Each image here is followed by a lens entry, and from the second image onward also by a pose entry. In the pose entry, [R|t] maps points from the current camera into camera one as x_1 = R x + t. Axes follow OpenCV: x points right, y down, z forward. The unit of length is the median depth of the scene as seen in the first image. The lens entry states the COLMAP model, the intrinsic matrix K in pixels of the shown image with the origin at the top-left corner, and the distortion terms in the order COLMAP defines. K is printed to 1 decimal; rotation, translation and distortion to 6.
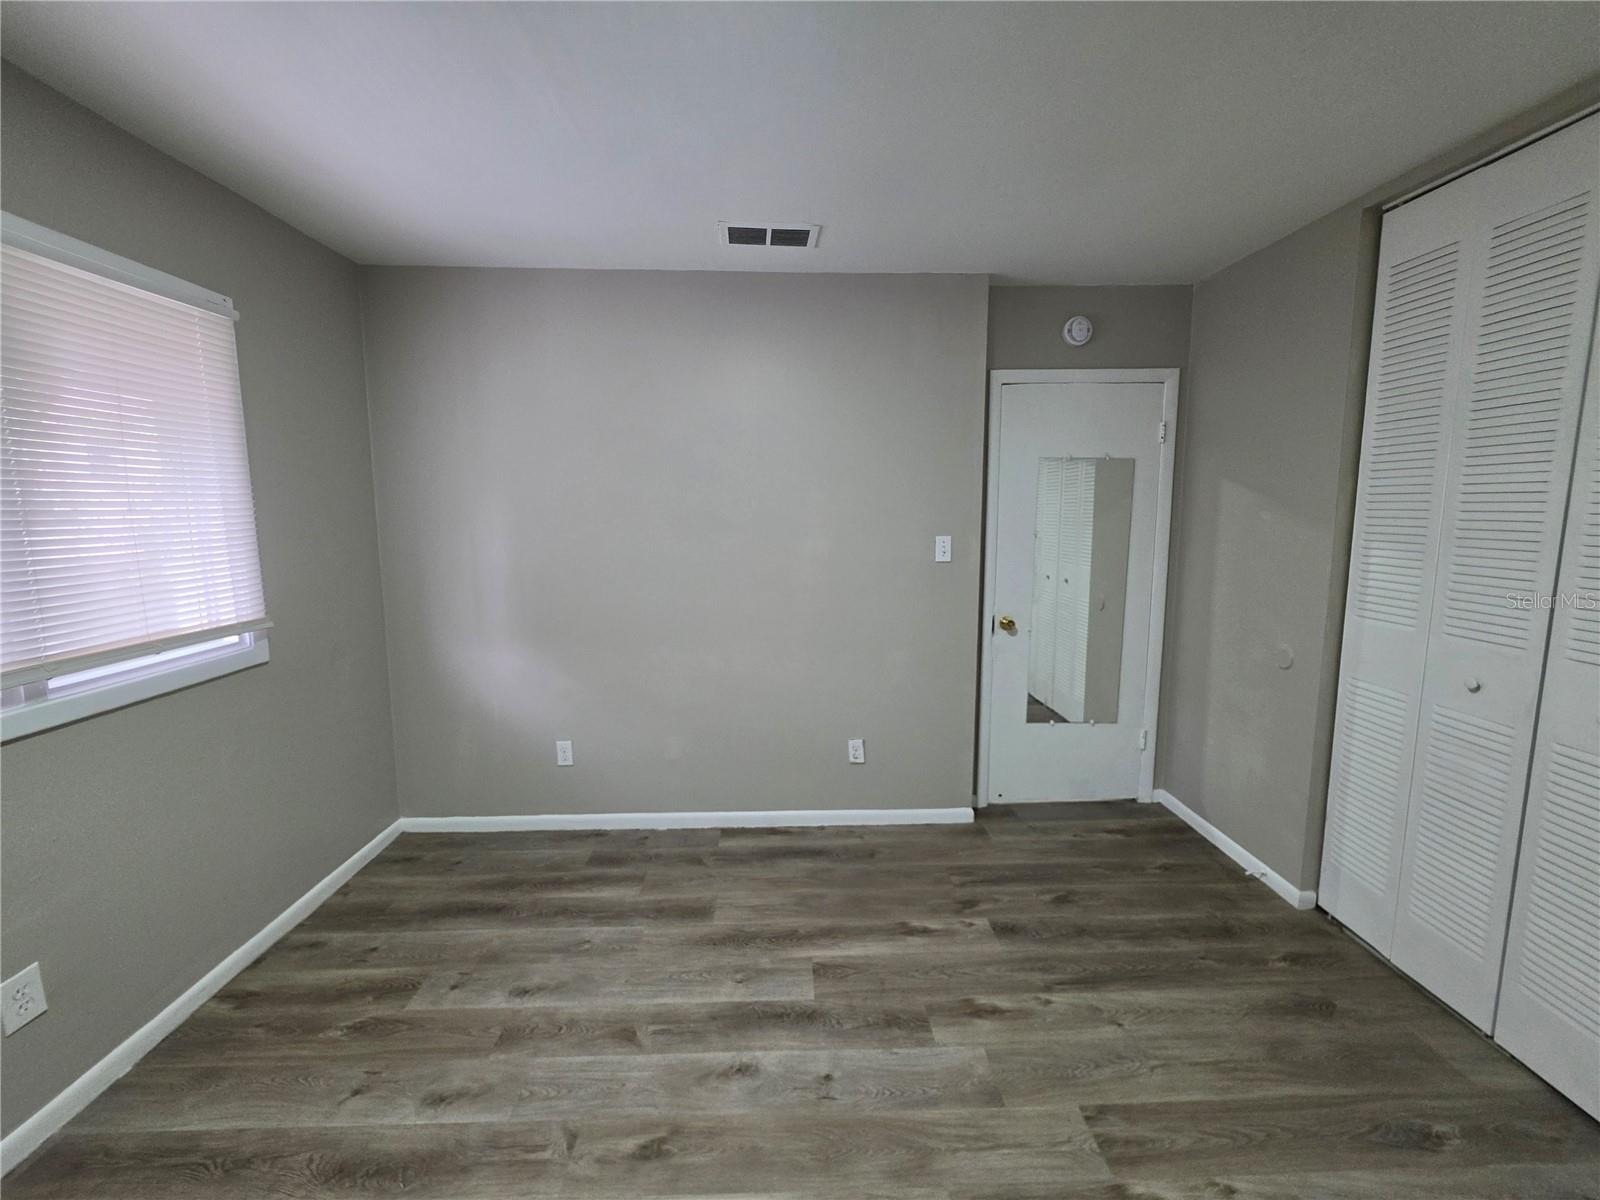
lens RADIAL K [[643.3, 0, 796.6], [0, 643.3, 595.1], [0, 0, 1]] dist [-0.000230, -0.000771]
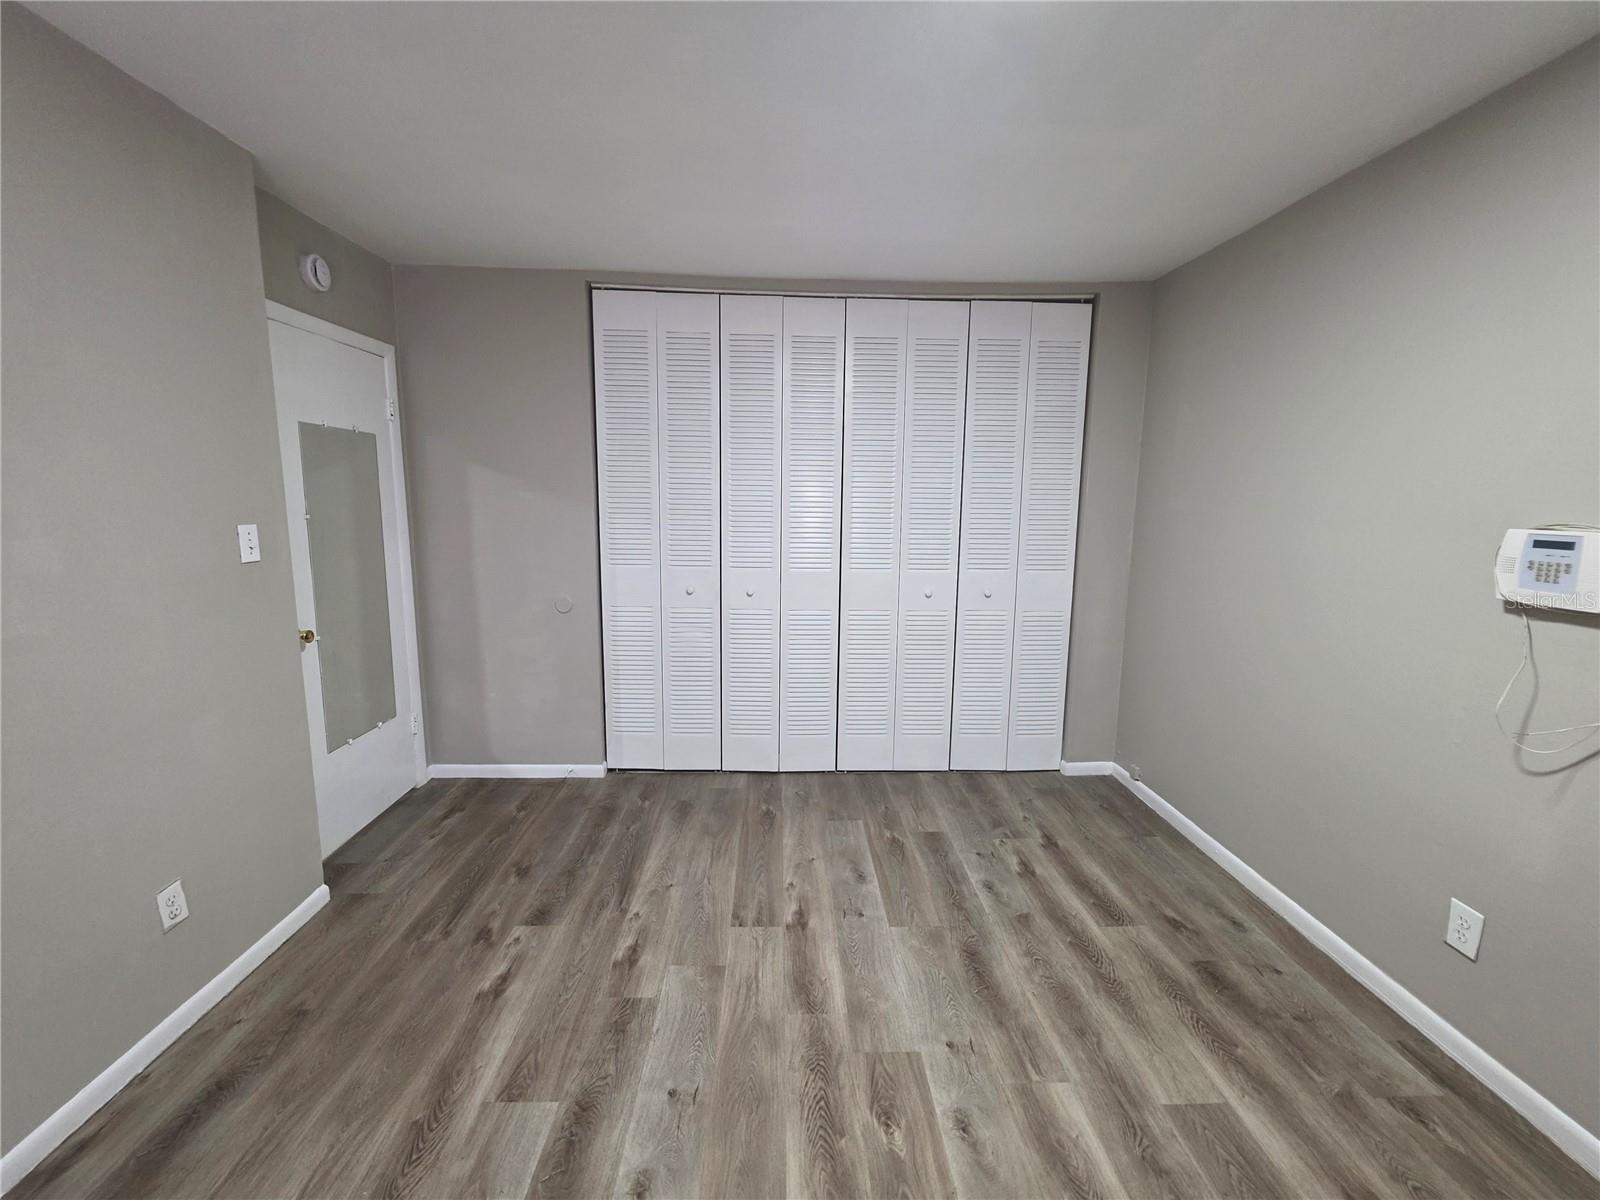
lens RADIAL K [[643.3, 0, 802.4], [0, 643.3, 592.6], [0, 0, 1]] dist [-0.000230, -0.000771]
pose [[-0.006680, -0.145510, 0.989334, -0.640588], [0.123328, 0.981683, 0.145218, -0.066474], [-0.992343, 0.122983, 0.011388, 0.586925]]
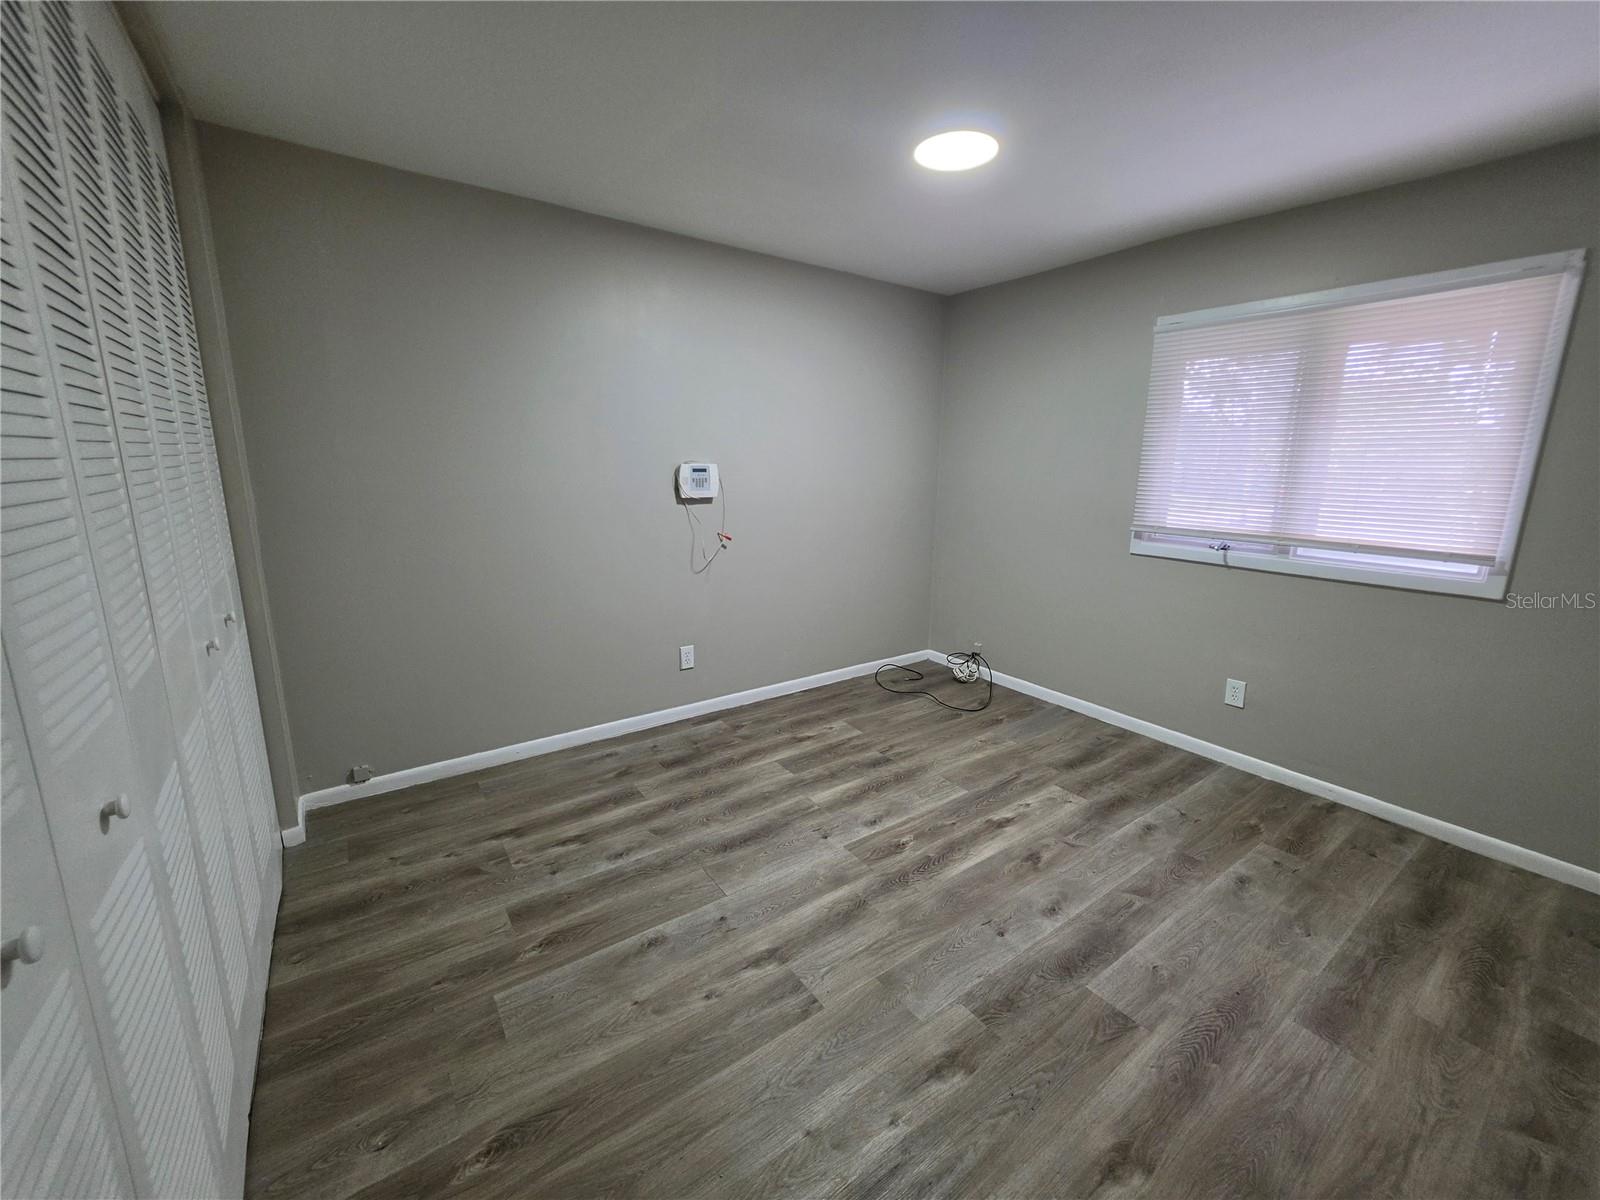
lens RADIAL K [[643.3, 0, 798.0], [0, 643.3, 591.8], [0, 0, 1]] dist [-0.000230, -0.000771]
pose [[-0.829666, 0.107210, -0.547869, 0.778551], [-0.085710, 0.945289, 0.314774, -0.155176], [0.551641, 0.308115, -0.775086, 1.254748]]
